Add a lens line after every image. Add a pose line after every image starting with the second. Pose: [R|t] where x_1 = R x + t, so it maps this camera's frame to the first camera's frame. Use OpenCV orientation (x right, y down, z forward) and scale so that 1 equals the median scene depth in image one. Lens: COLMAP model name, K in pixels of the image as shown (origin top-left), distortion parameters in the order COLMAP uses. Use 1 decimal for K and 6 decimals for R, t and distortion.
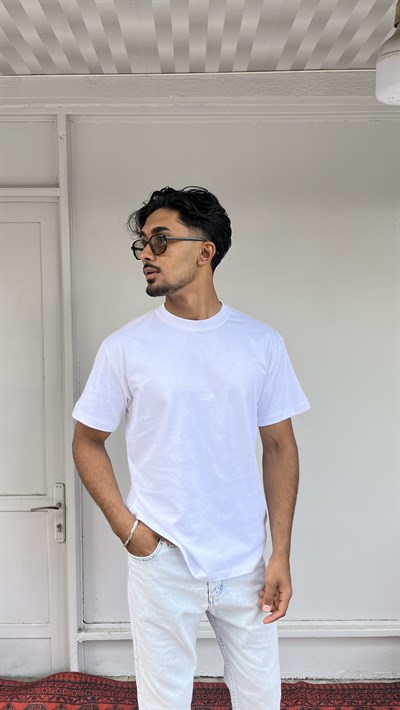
lens RADIAL K [[542.1, 0, 199.7], [0, 542.1, 344.1], [0, 0, 1]] dist [0.088205, -0.141152]
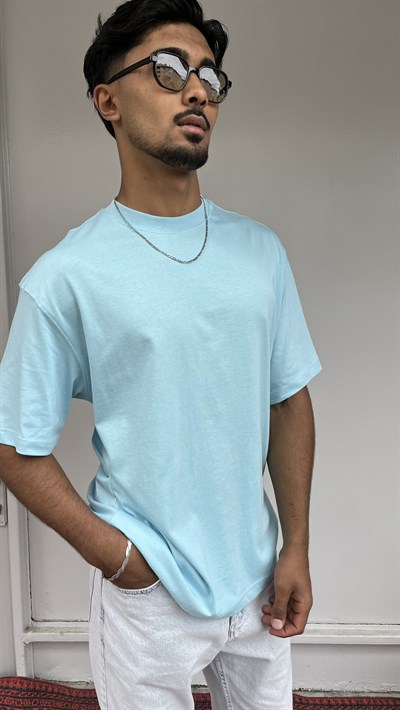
lens RADIAL K [[542.1, 0, 198.2], [0, 542.1, 359.3], [0, 0, 1]] dist [0.088205, -0.141152]
pose [[0.999675, 0.009818, -0.023542, 0.056162], [-0.007923, 0.996820, 0.079292, 0.045705], [0.024245, -0.079080, 0.996573, 0.209676]]
